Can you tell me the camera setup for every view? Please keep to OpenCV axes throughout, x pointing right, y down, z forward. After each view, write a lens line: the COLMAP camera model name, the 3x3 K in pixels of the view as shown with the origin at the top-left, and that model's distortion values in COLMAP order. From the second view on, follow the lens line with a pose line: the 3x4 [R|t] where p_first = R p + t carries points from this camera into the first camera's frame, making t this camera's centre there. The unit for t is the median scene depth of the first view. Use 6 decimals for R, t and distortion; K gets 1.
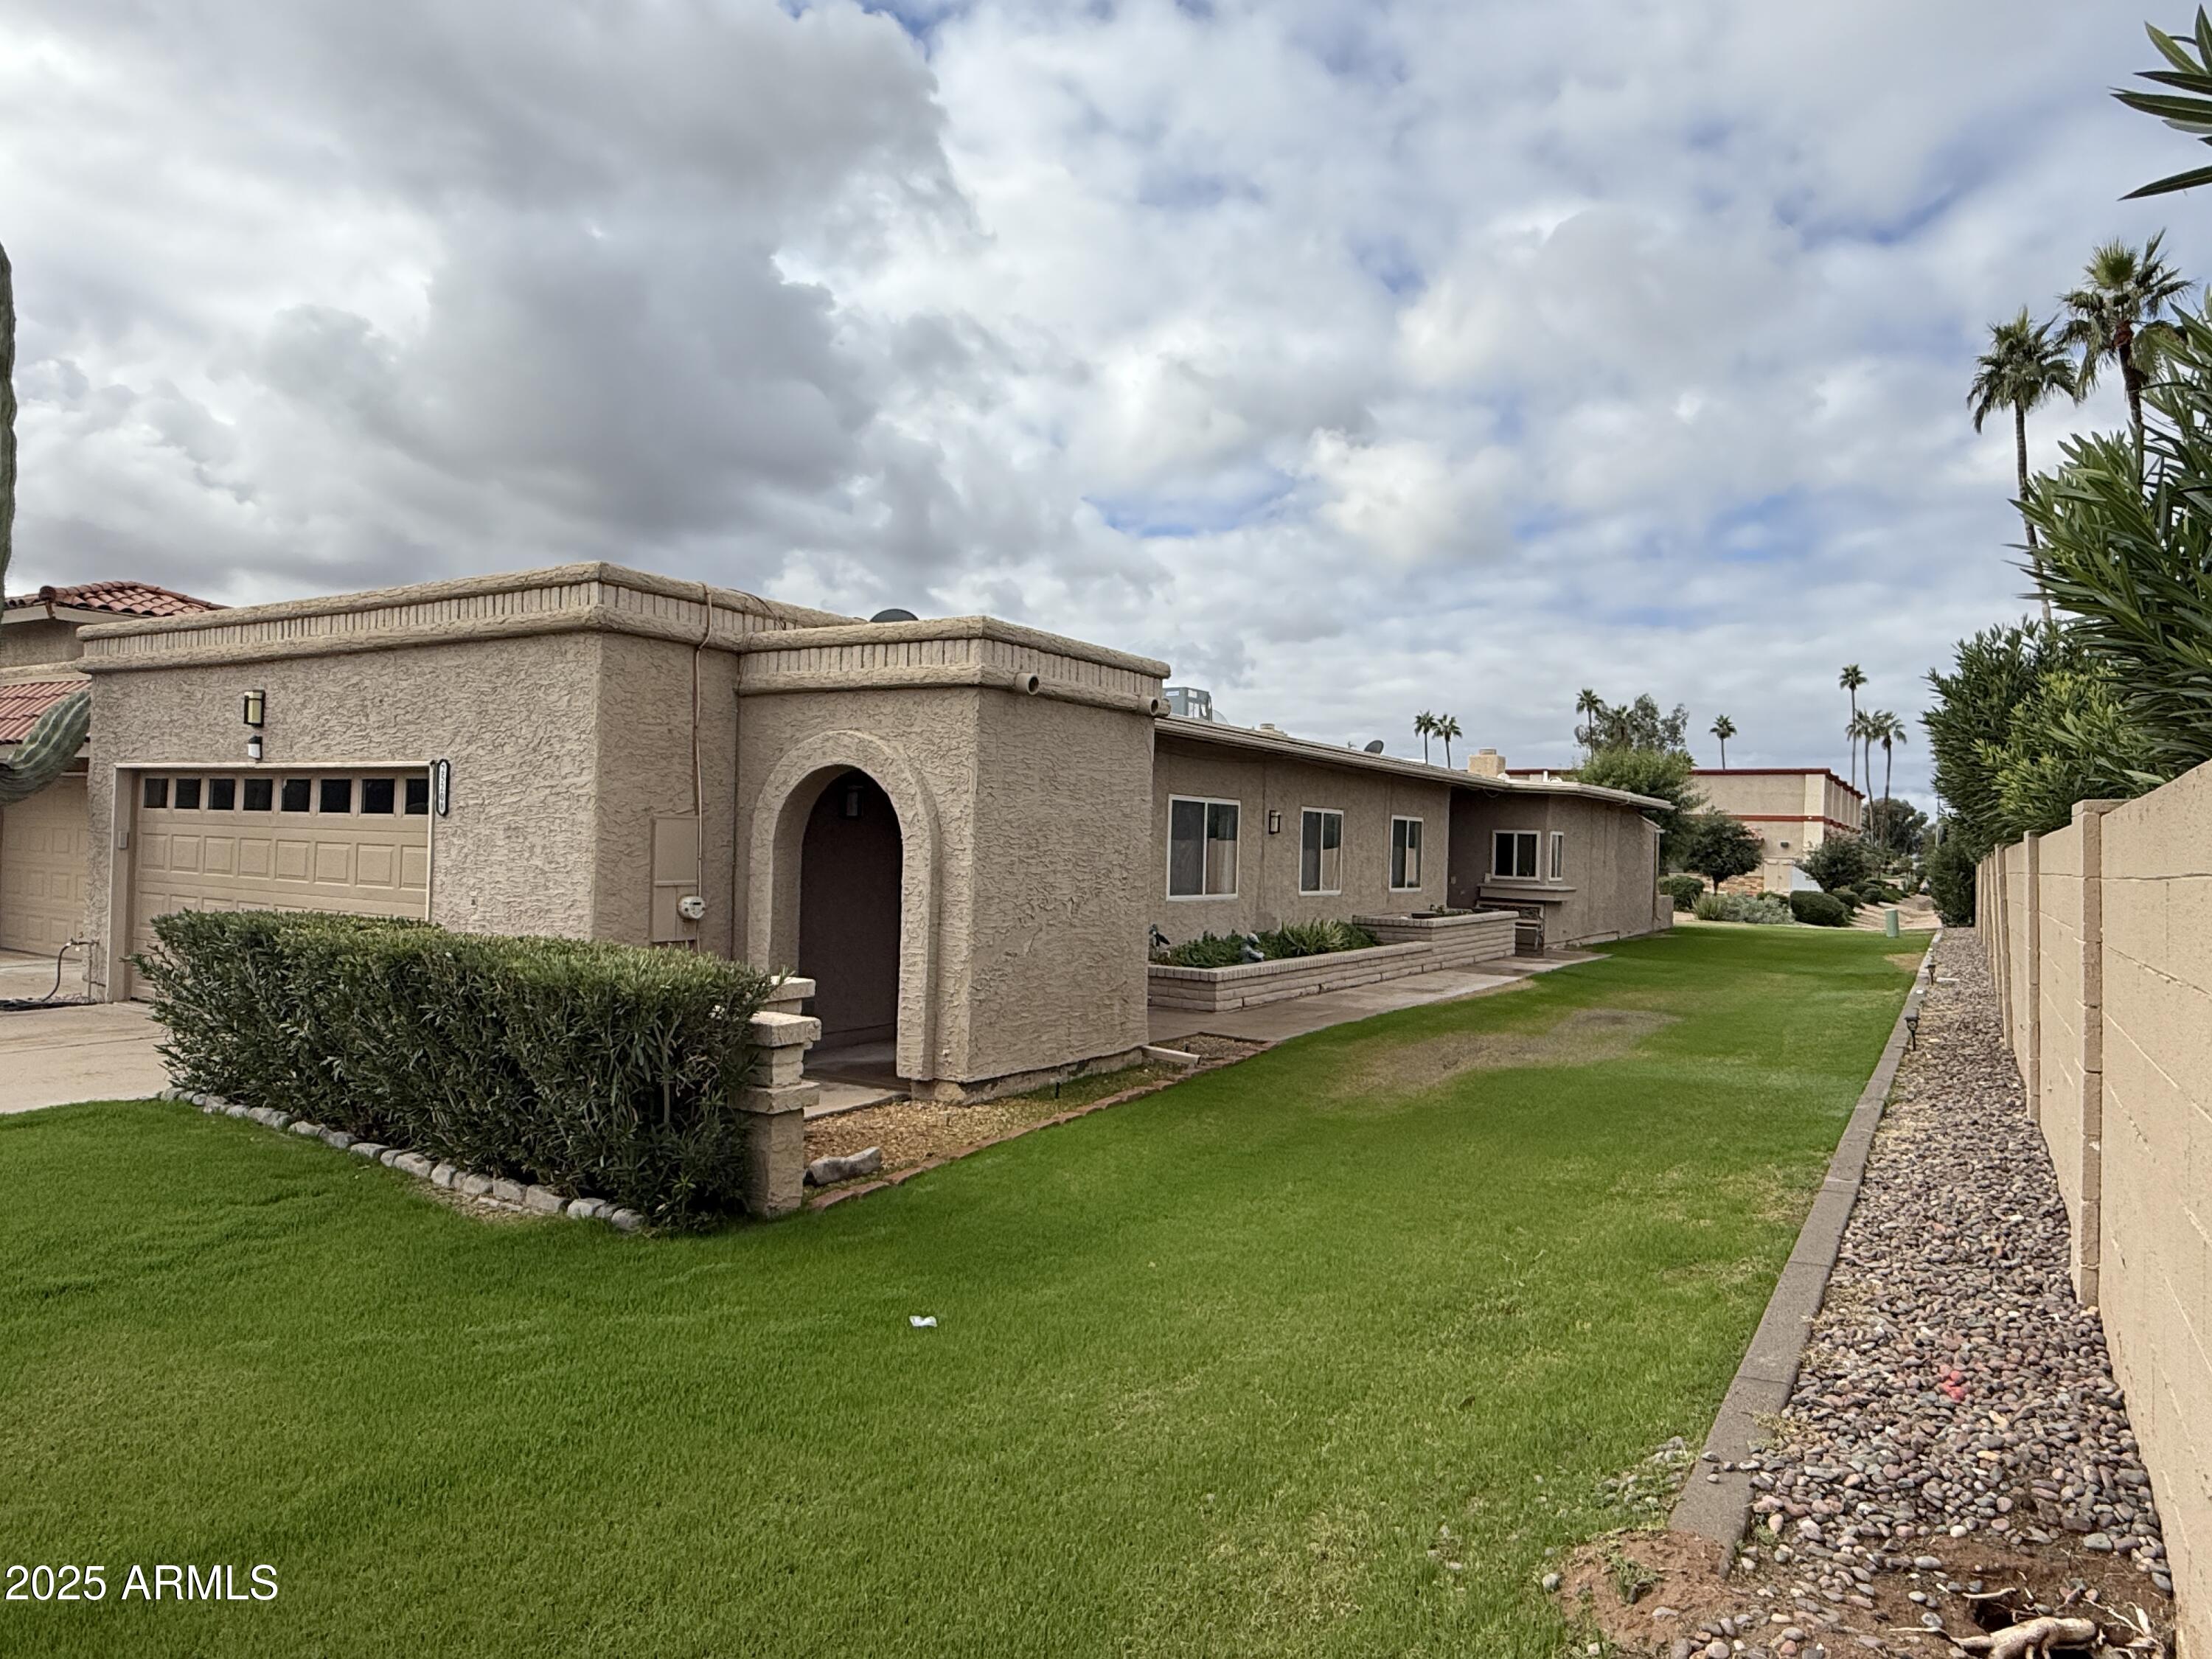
lens RADIAL K [[1375.5, 0, 1106.0], [0, 1375.5, 829.5], [0, 0, 1]] dist [0.003763, 0.002620]
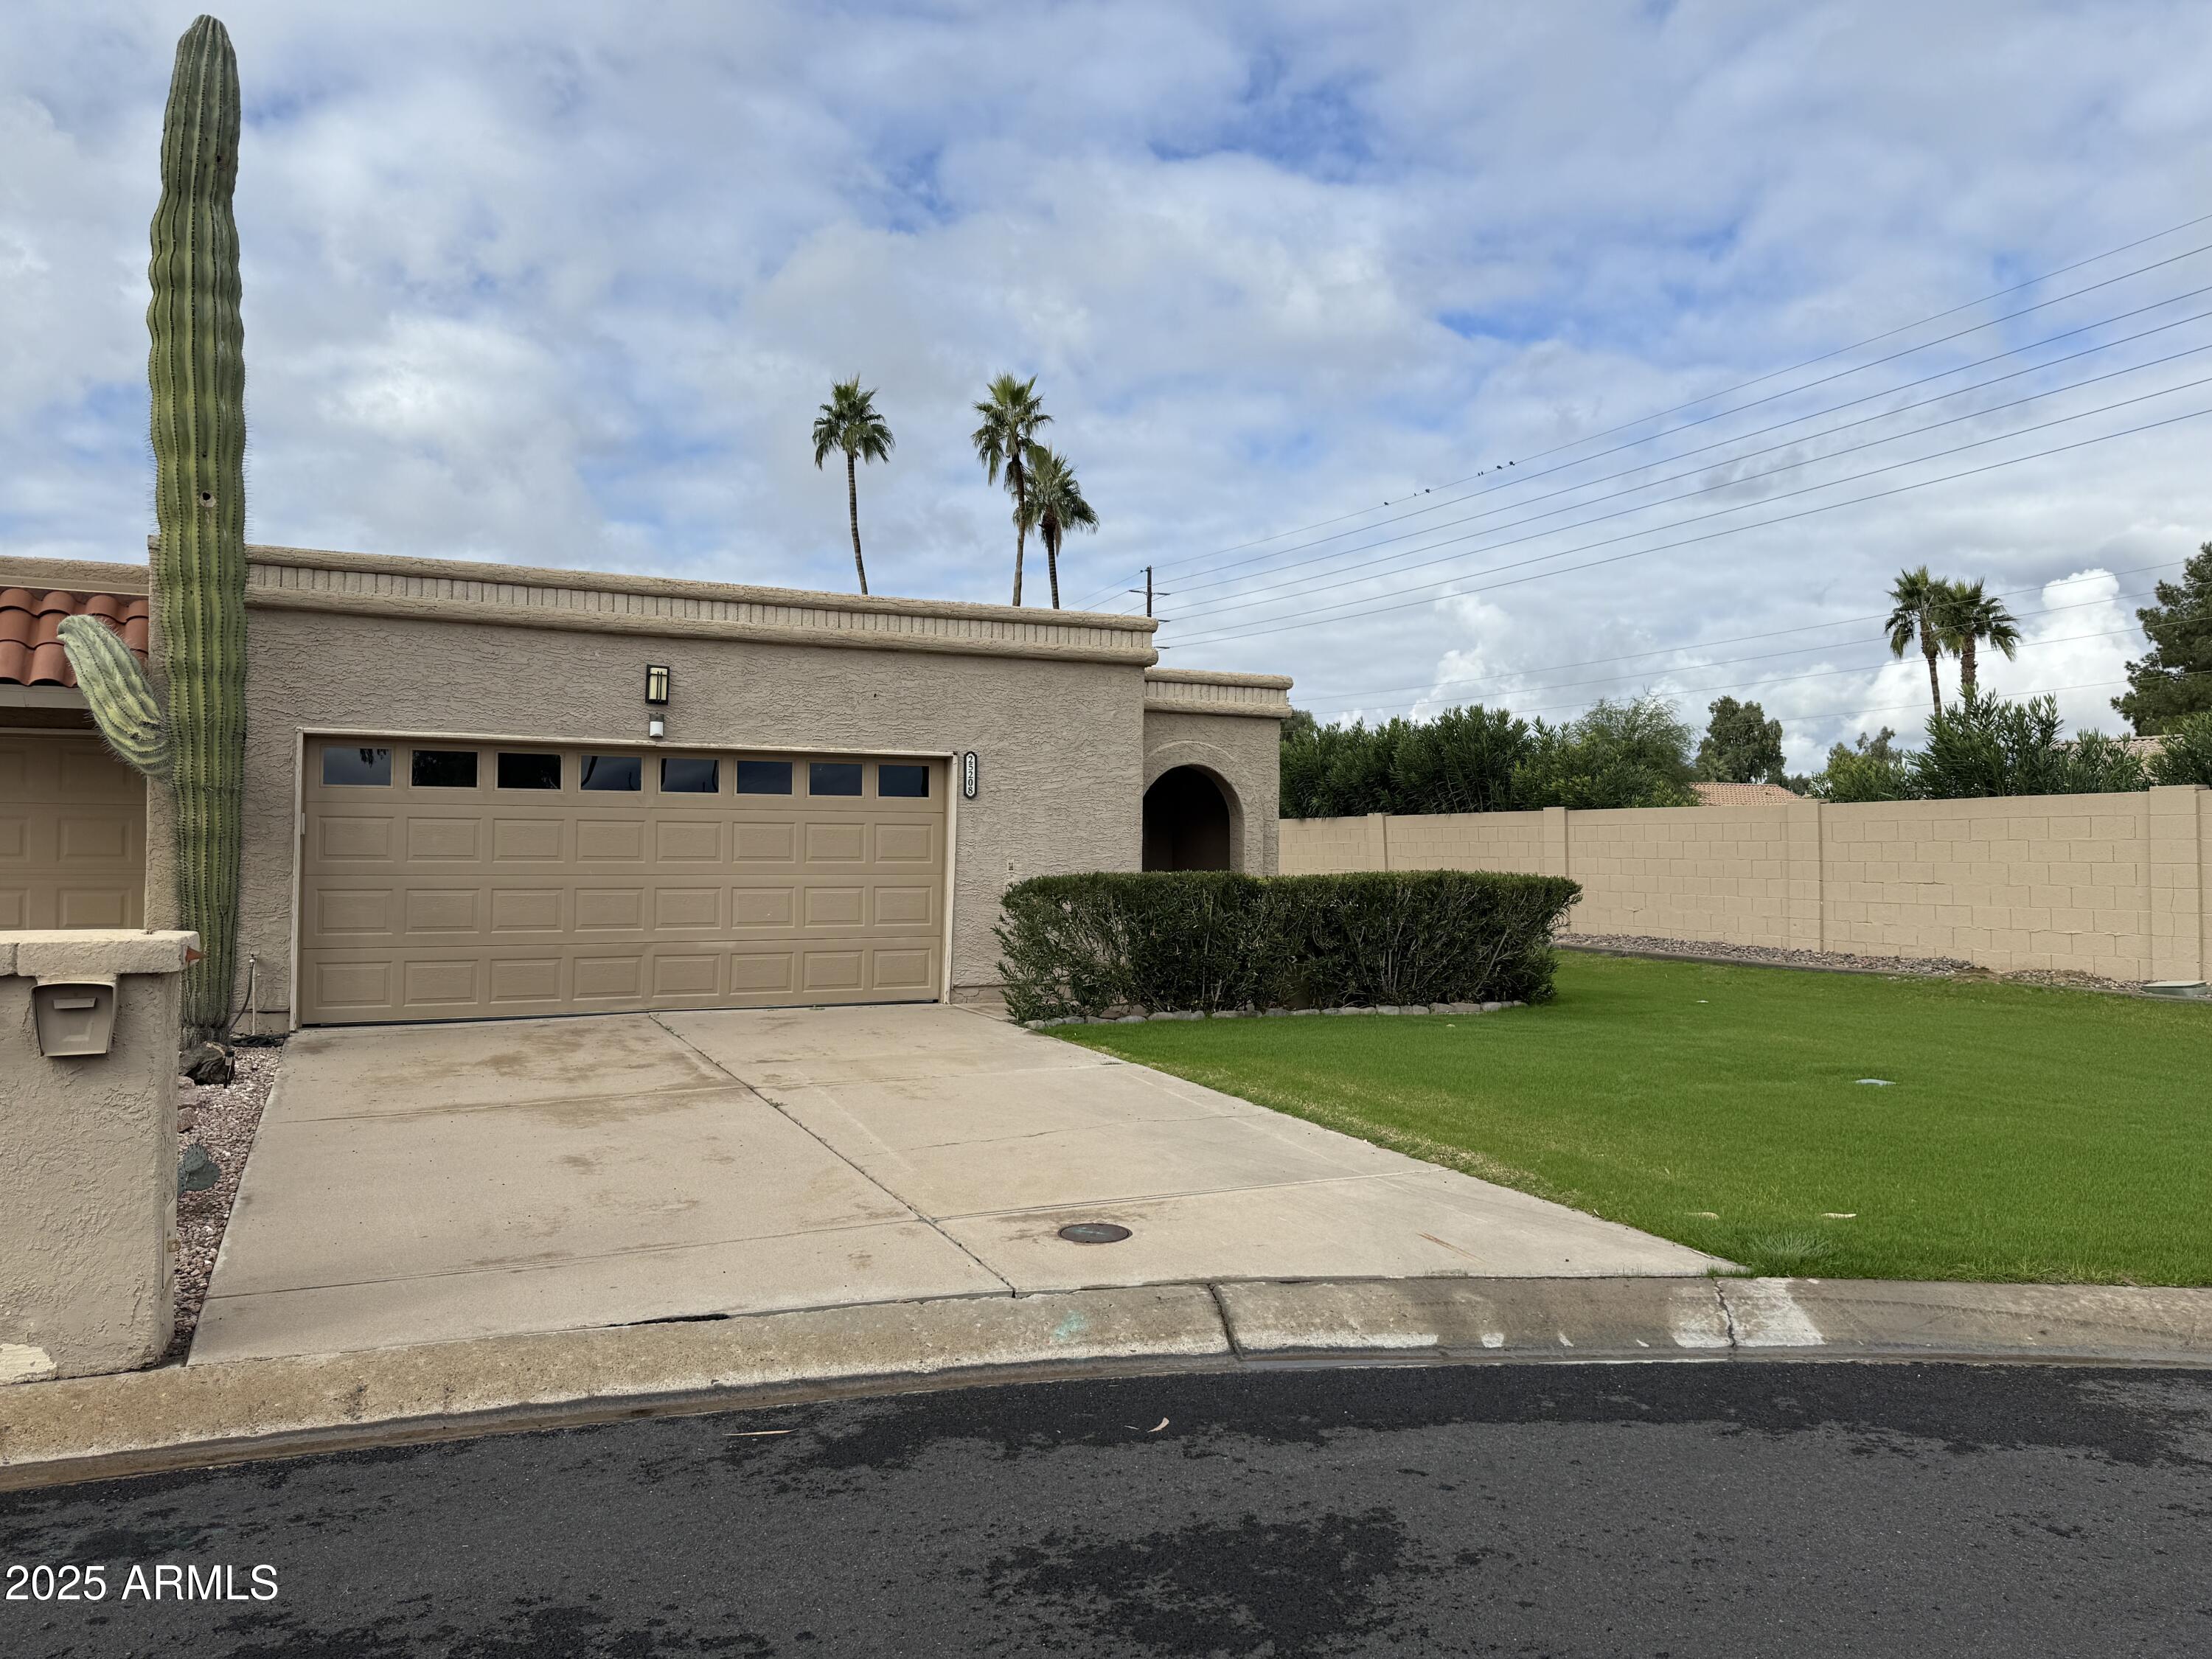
lens RADIAL K [[1585.8, 0, 1106.0], [0, 1585.8, 829.5], [0, 0, 1]] dist [0.065768, -0.001705]
pose [[0.547646, -0.015245, 0.836571, -1.497580], [-0.000846, 0.999823, 0.018774, -0.008471], [-0.836710, -0.010989, 0.547536, 0.132599]]
